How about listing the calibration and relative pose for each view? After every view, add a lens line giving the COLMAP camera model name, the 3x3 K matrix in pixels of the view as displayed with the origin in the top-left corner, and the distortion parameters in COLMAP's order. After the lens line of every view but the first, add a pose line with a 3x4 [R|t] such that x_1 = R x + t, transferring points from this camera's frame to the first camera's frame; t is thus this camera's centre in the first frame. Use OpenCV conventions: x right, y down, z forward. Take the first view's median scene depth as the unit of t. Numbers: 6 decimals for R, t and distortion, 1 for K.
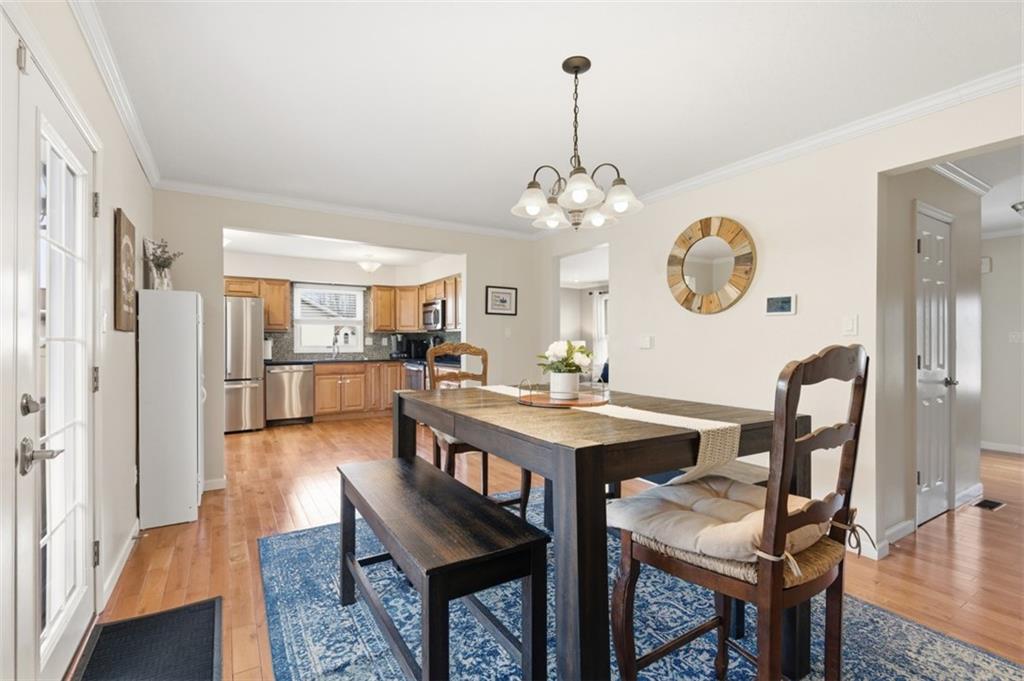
lens RADIAL K [[457.6, 0, 512.0], [0, 457.6, 340.5], [0, 0, 1]] dist [0.000919, -0.000044]
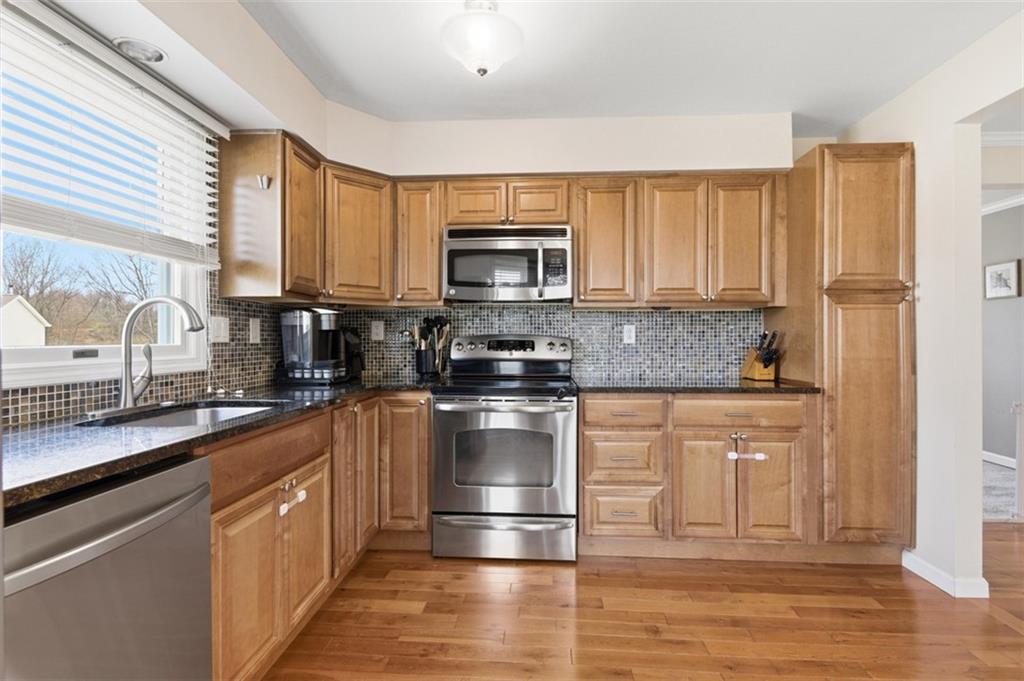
lens RADIAL K [[475.0, 0, 514.4], [0, 475.0, 337.5], [0, 0, 1]] dist [0.001431, 0.000616]
pose [[0.580737, 0.000798, 0.814091, -0.479262], [-0.002306, 0.999997, 0.000665, 0.007028], [-0.814088, -0.002263, 0.580737, 0.747014]]
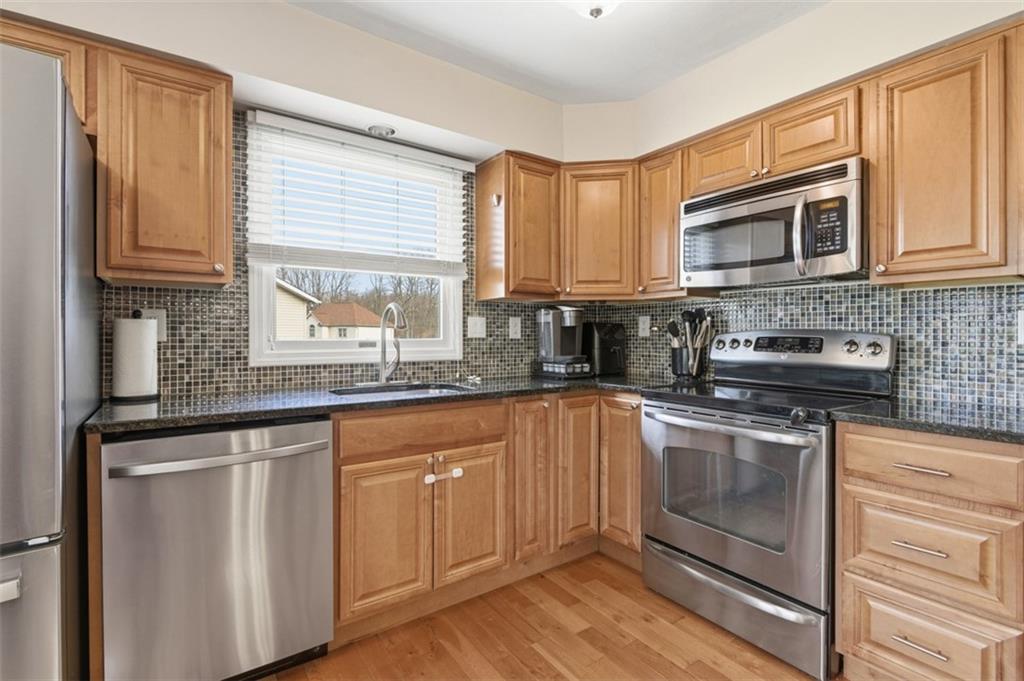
lens RADIAL K [[469.8, 0, 513.2], [0, 469.8, 336.0], [0, 0, 1]] dist [-0.001830, -0.000779]
pose [[0.998276, 0.000340, 0.058693, -0.331560], [-0.000707, 0.999980, 0.006236, 0.007022], [-0.058689, -0.006266, 0.998257, 0.702881]]
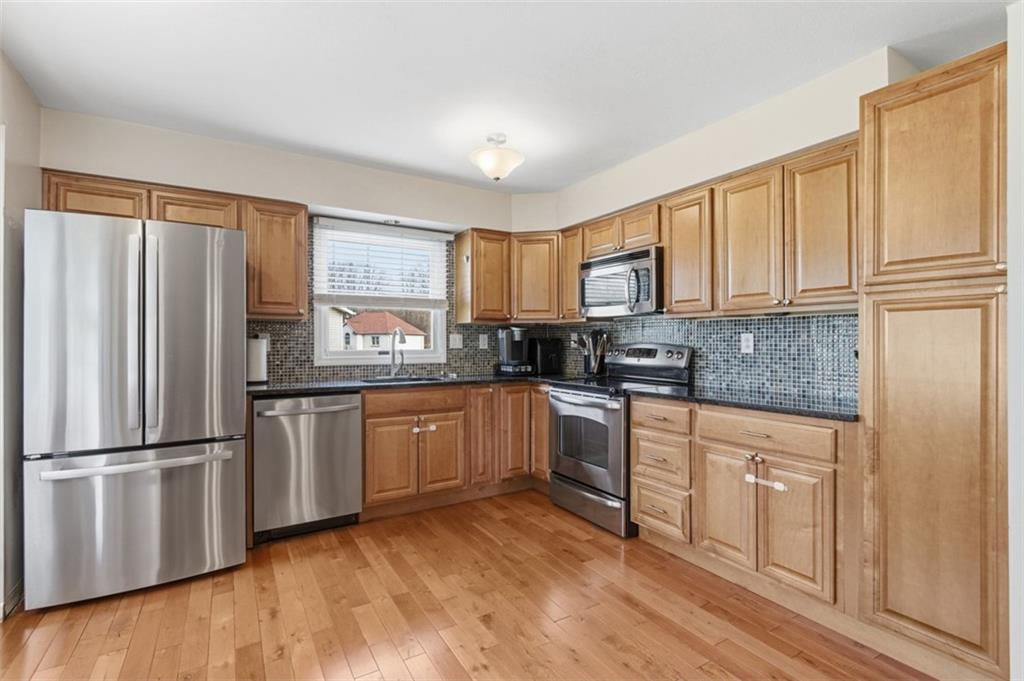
lens RADIAL K [[464.0, 0, 512.0], [0, 464.0, 340.5], [0, 0, 1]] dist [-0.012917, 0.000045]
pose [[0.999989, -0.001661, -0.004278, -0.268377], [0.001660, 0.999999, -0.000311, 0.001604], [0.004279, 0.000304, 0.999991, 0.519344]]
